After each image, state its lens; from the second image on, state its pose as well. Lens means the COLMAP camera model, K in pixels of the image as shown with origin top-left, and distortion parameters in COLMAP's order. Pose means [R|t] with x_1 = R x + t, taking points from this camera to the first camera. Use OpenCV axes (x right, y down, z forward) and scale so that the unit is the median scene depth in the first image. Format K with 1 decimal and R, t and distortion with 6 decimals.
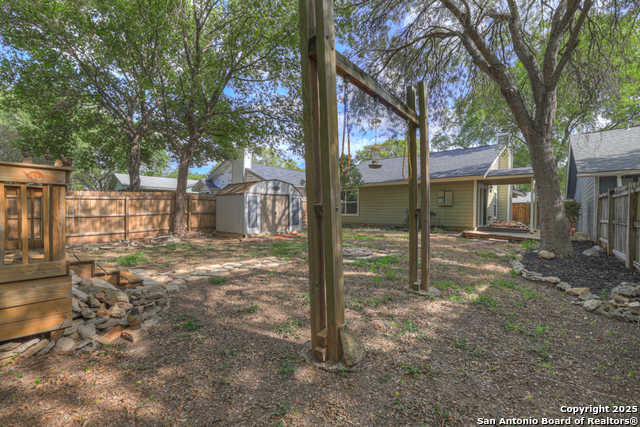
lens RADIAL K [[276.3, 0, 318.6], [0, 276.3, 216.4], [0, 0, 1]] dist [-0.015918, 0.000391]
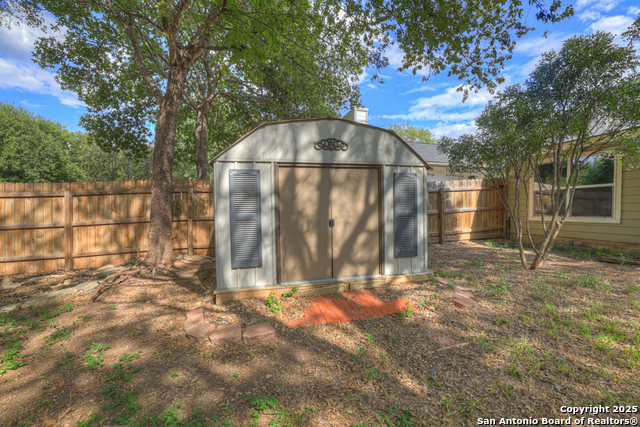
lens RADIAL K [[267.4, 0, 320.0], [0, 267.4, 213.5], [0, 0, 1]] dist [-0.017429, 0.000008]
pose [[0.851649, -0.005126, -0.524088, -0.007053], [0.007248, 0.999972, 0.001998, -0.026035], [0.524063, -0.005500, 0.851662, 0.748725]]
